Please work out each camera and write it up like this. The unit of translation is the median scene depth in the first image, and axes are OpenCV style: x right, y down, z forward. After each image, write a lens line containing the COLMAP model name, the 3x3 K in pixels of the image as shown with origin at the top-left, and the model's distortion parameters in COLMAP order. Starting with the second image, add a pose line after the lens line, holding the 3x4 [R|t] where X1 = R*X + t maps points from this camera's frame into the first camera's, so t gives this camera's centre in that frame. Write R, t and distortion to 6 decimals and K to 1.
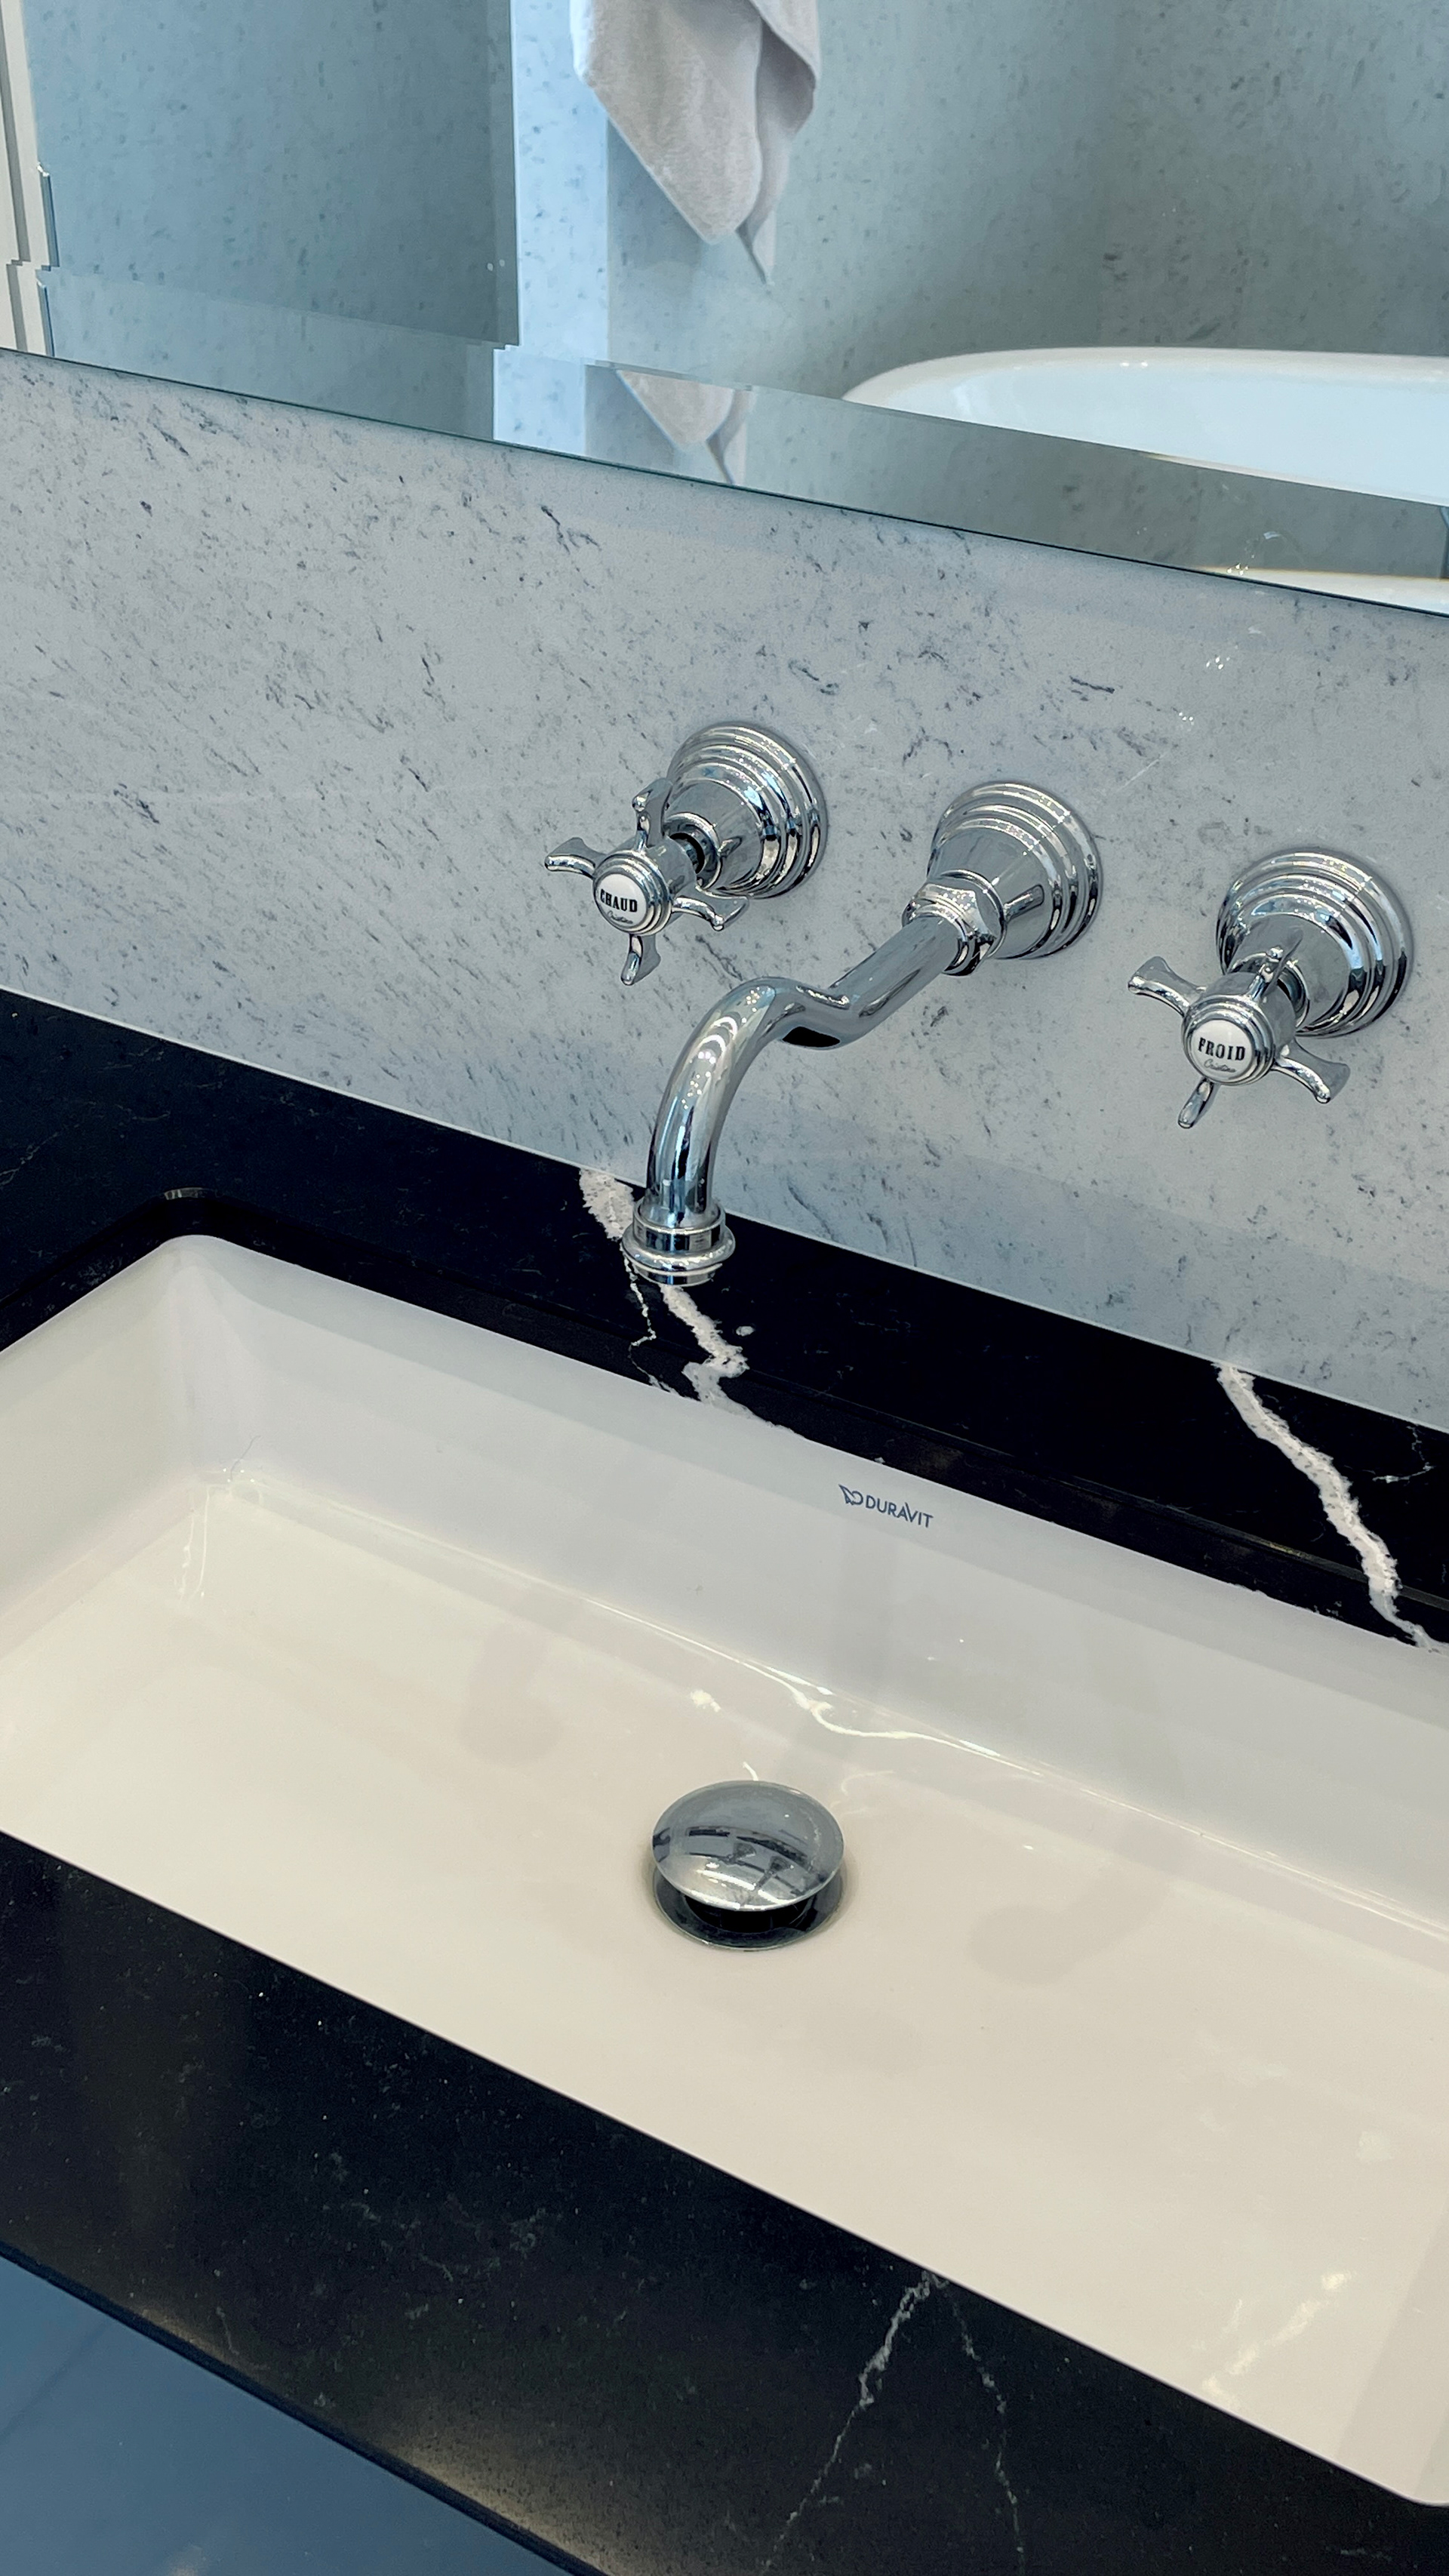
lens RADIAL K [[2779.6, 0, 724.5], [0, 2779.6, 1288.0], [0, 0, 1]] dist [0.092396, -0.004314]
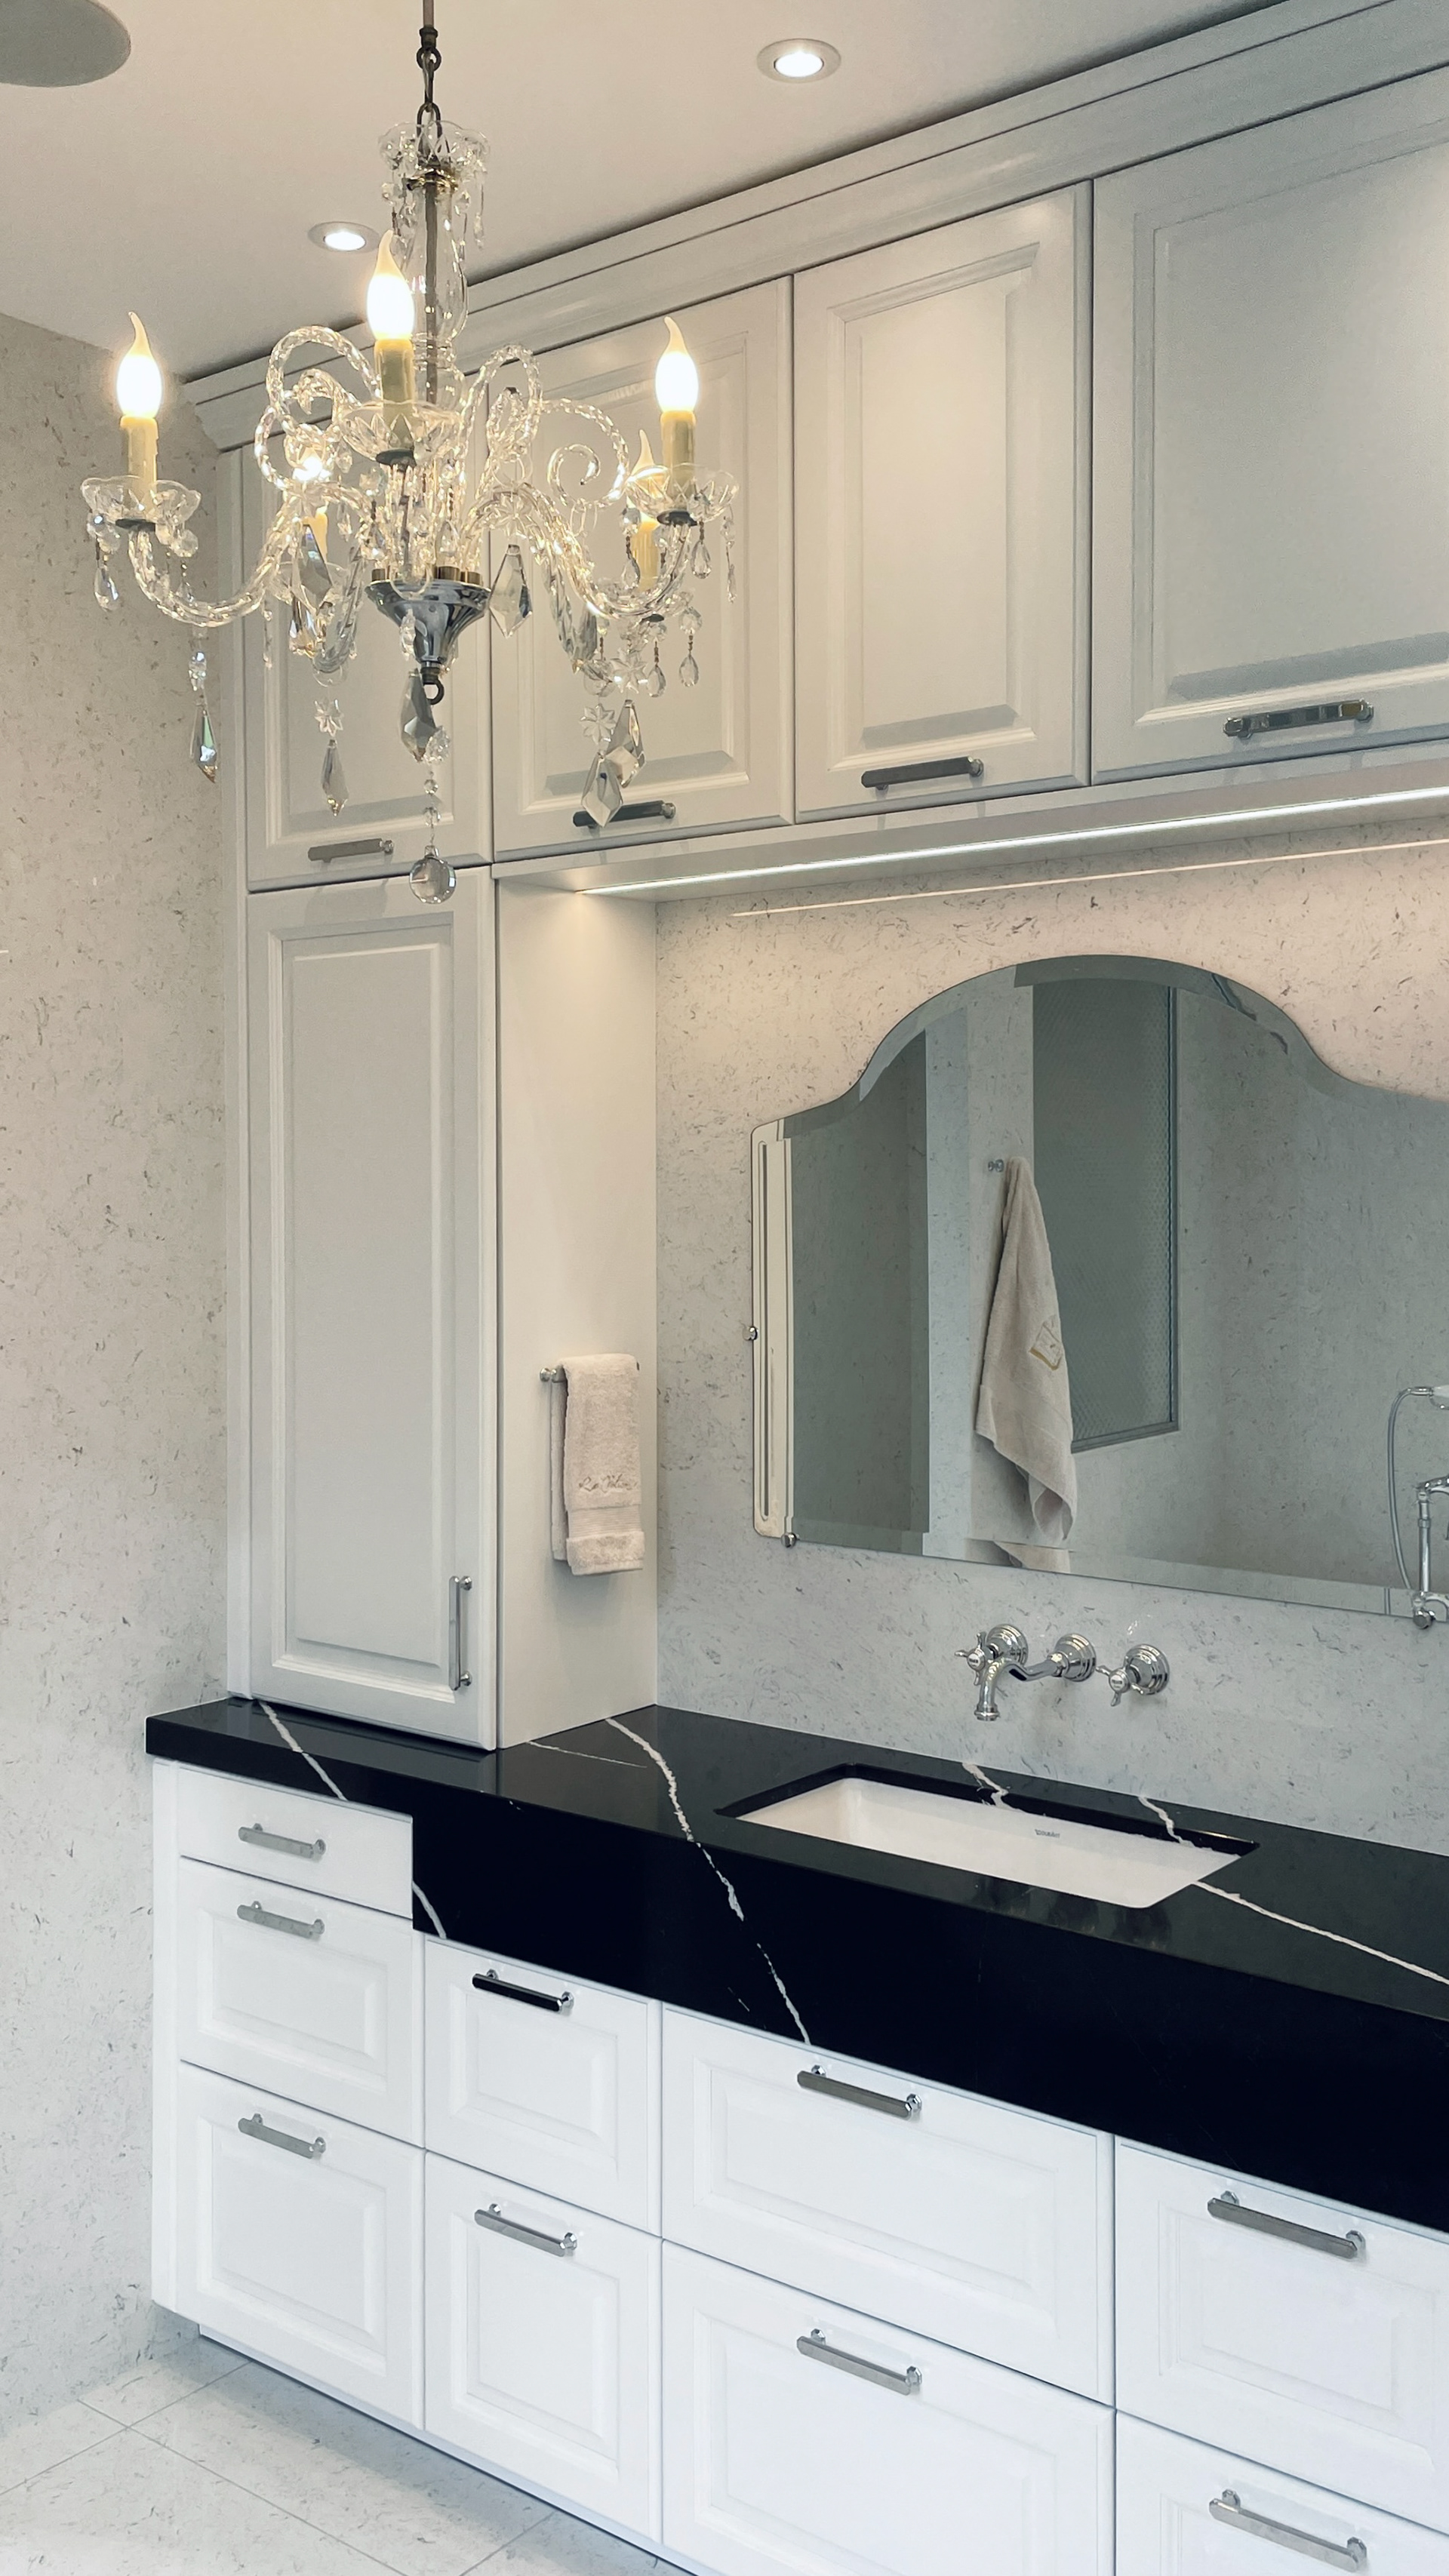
lens RADIAL K [[2279.2, 0, 721.5], [0, 2279.2, 1219.3], [0, 0, 1]] dist [0.125819, 0.001283]
pose [[0.989633, -0.011427, -0.143162, 0.070655], [-0.064985, 0.853316, -0.517328, 0.894998], [0.128074, 0.521269, 0.843727, -1.841019]]
